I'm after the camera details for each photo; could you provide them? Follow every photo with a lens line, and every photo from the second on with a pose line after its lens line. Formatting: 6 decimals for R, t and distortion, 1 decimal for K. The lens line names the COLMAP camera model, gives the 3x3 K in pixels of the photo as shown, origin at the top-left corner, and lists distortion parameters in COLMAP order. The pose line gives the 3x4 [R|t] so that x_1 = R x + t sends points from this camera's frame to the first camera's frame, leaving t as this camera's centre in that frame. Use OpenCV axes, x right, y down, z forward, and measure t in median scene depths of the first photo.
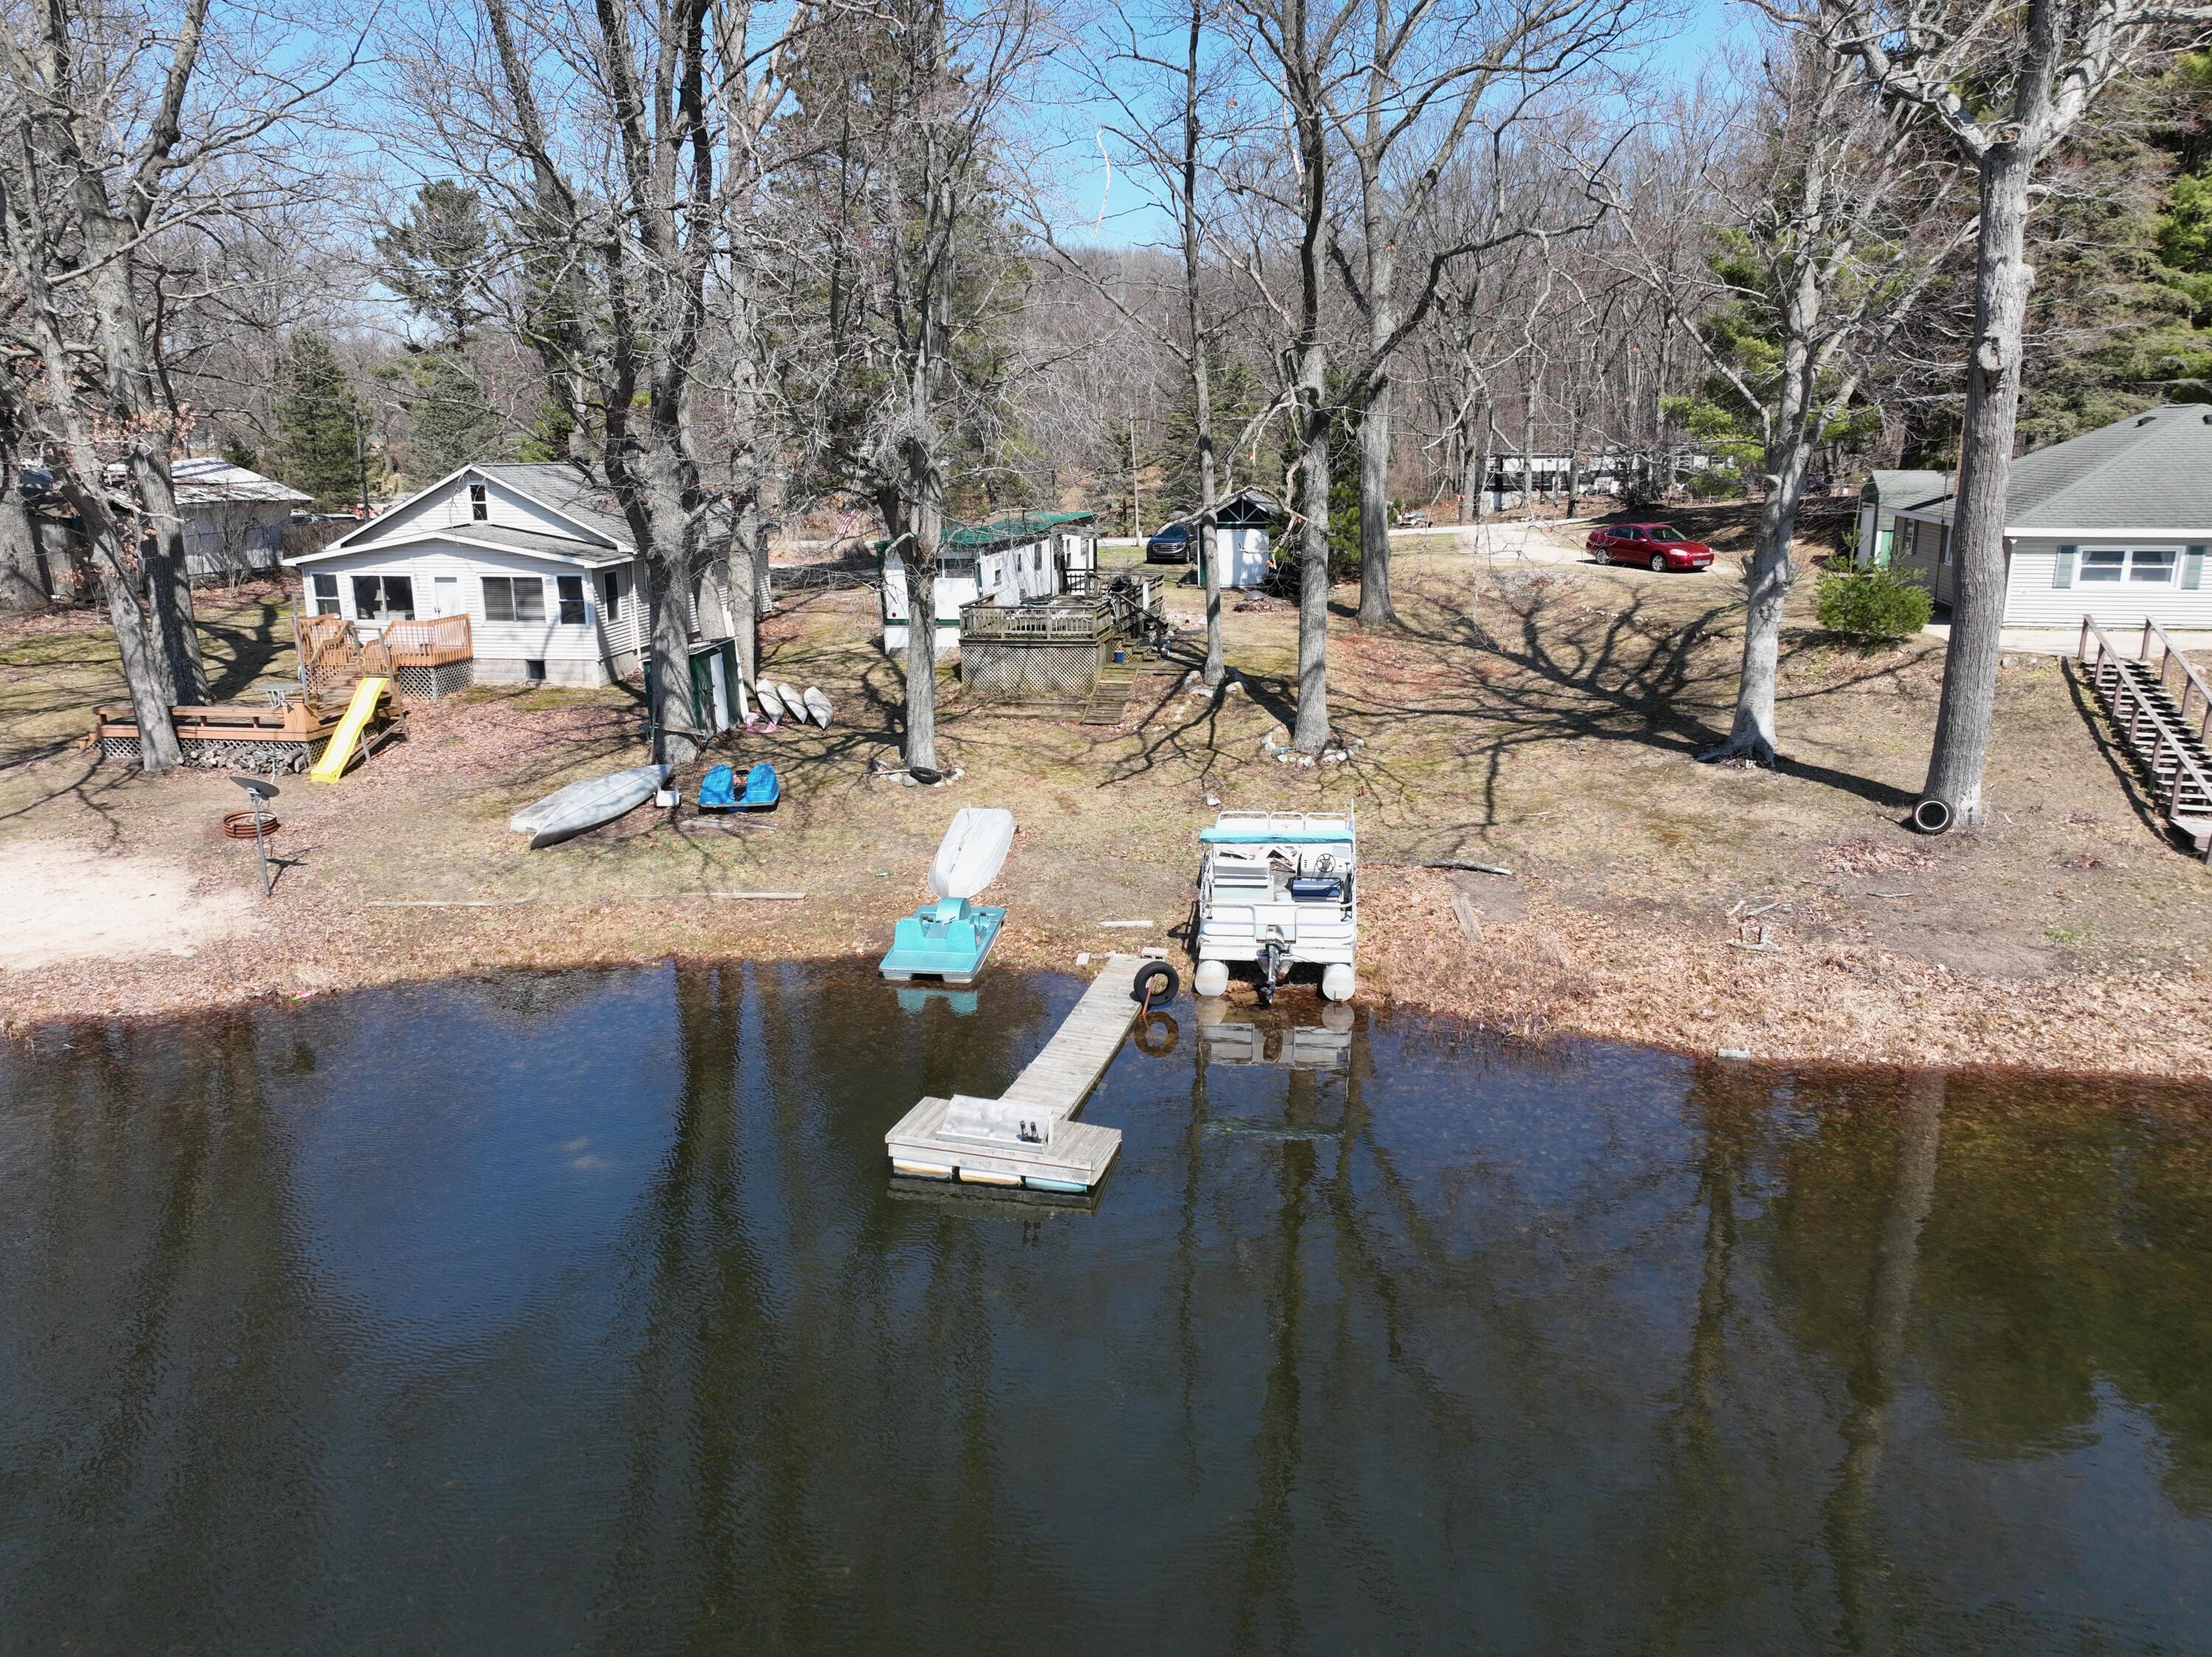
lens RADIAL K [[1560.6, 0, 1119.4], [0, 1560.6, 813.4], [0, 0, 1]] dist [0.010135, 0.000405]
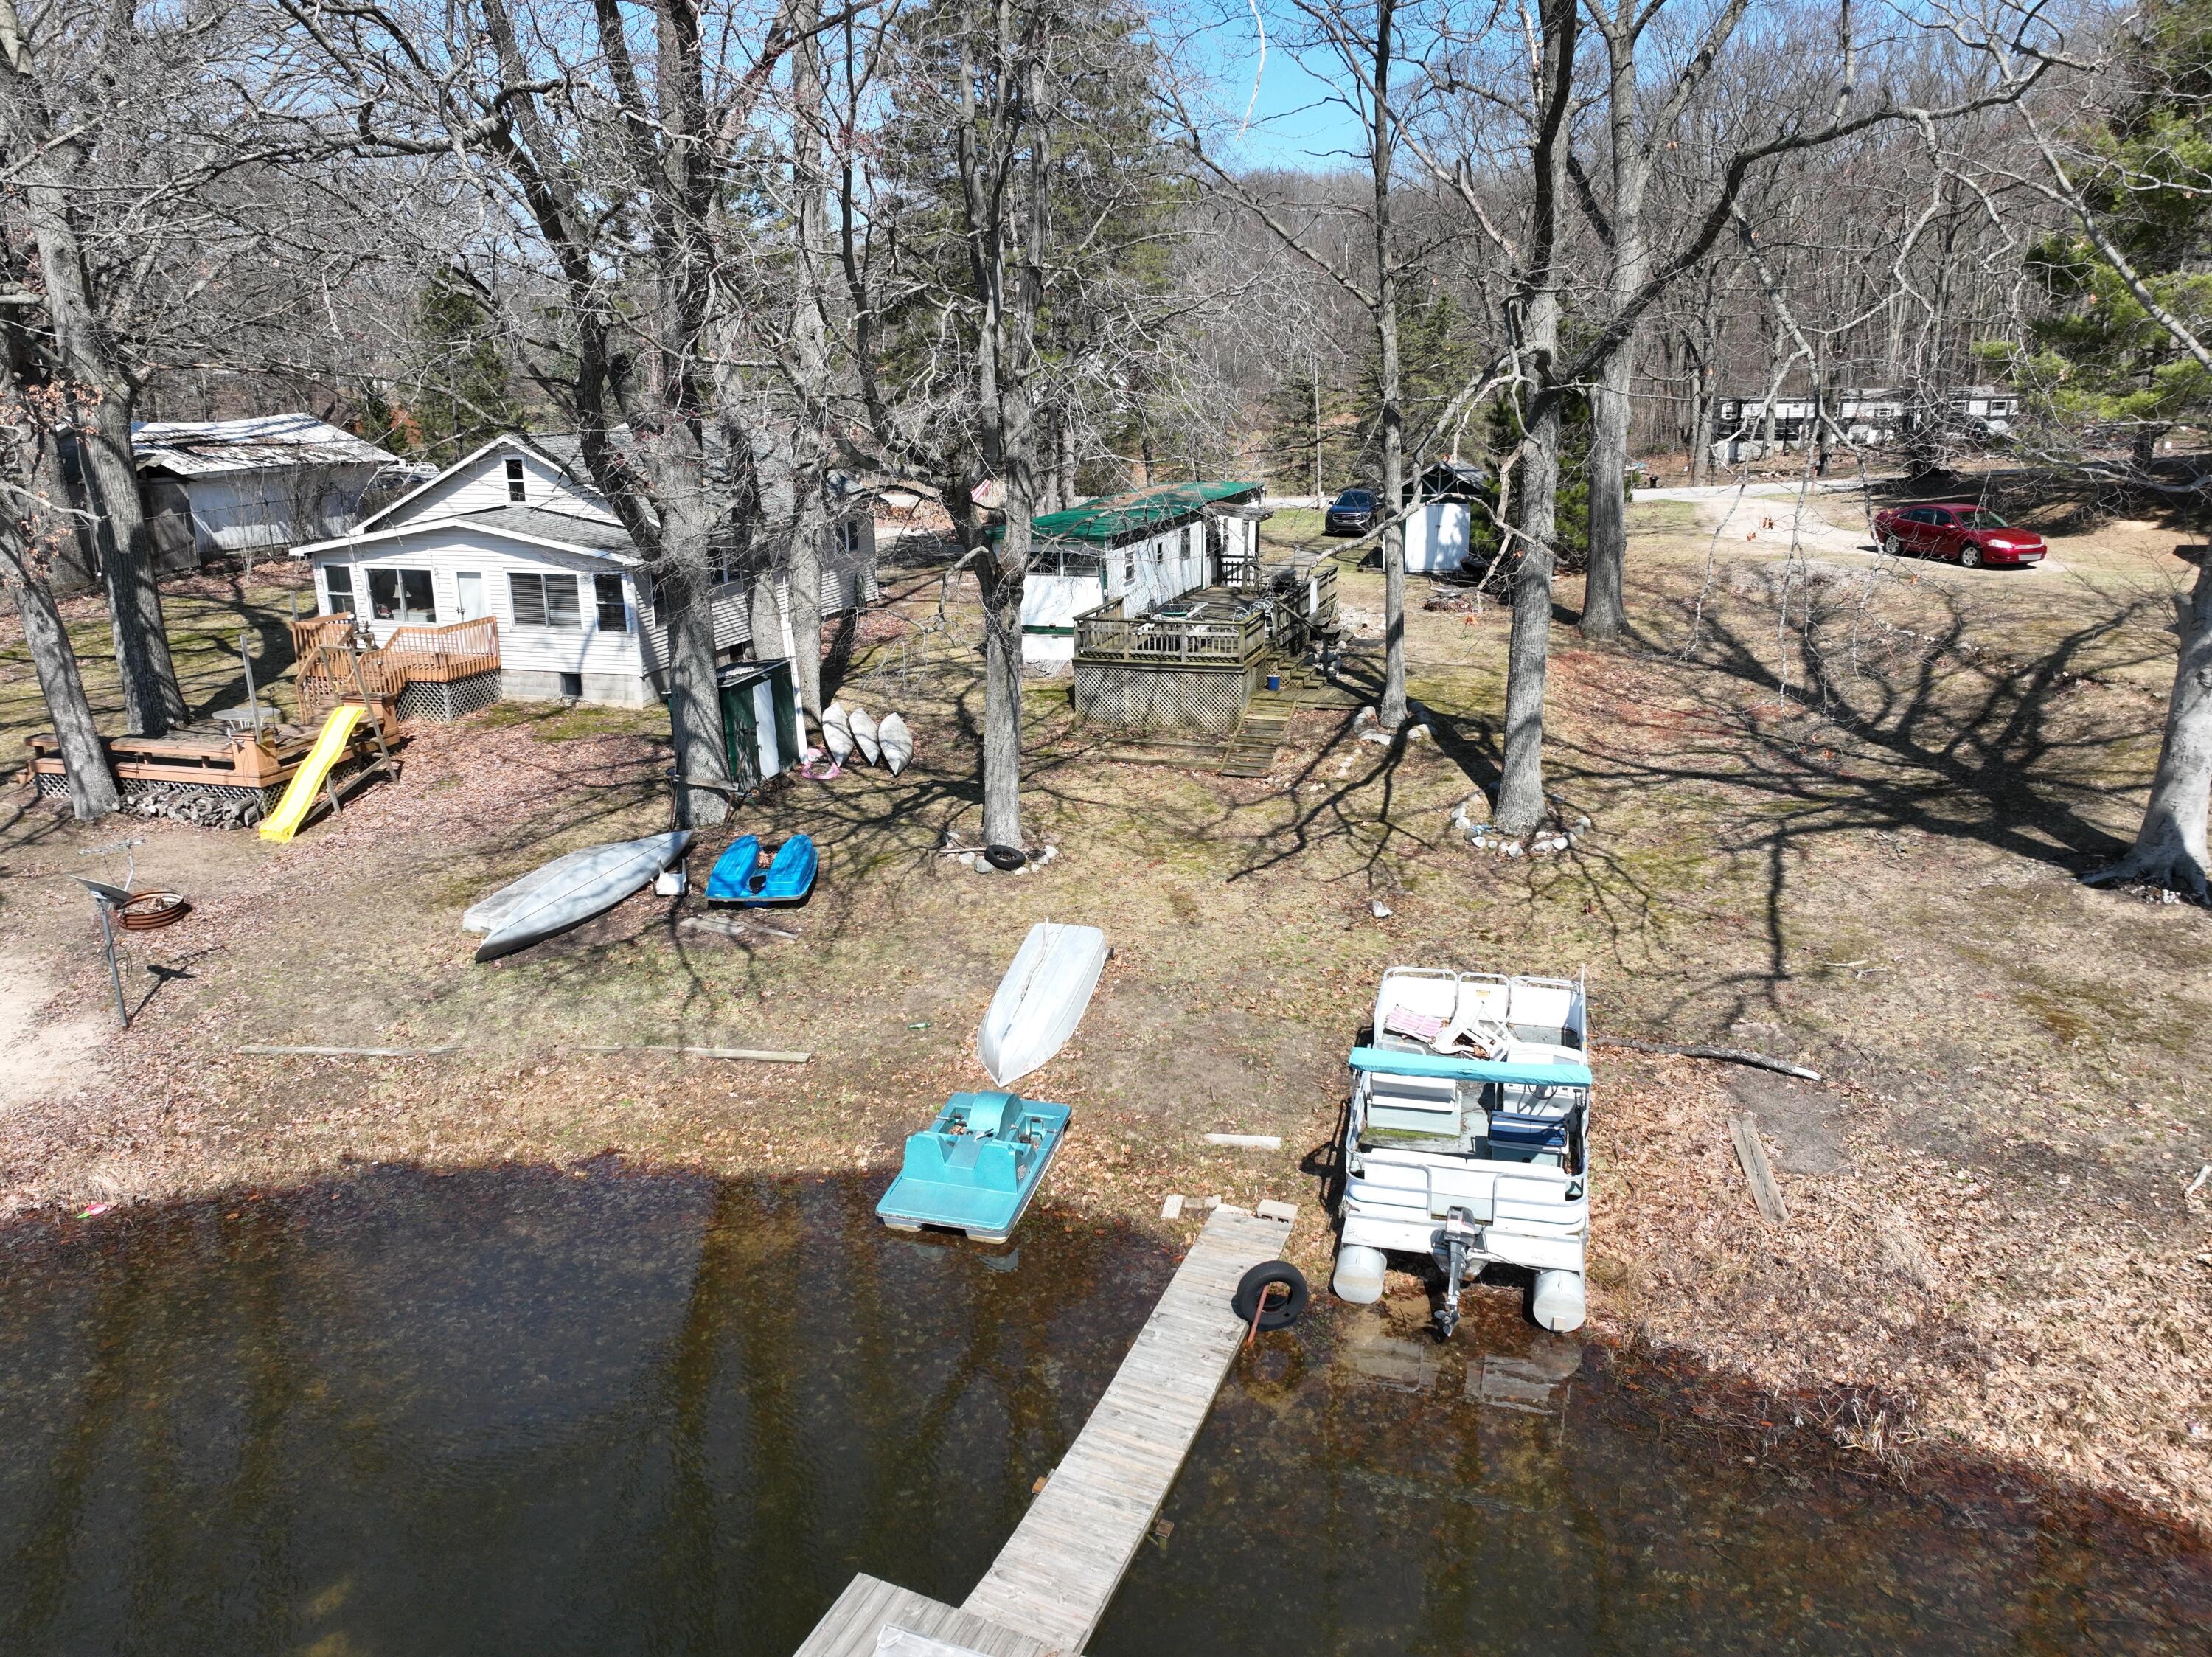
lens RADIAL K [[1560.6, 0, 1119.4], [0, 1560.6, 813.4], [0, 0, 1]] dist [0.010135, 0.000405]
pose [[0.992595, 0.032716, -0.116979, 0.019666], [-0.027965, 0.998725, 0.042023, -0.075466], [0.118205, -0.038441, 0.992245, 0.230843]]
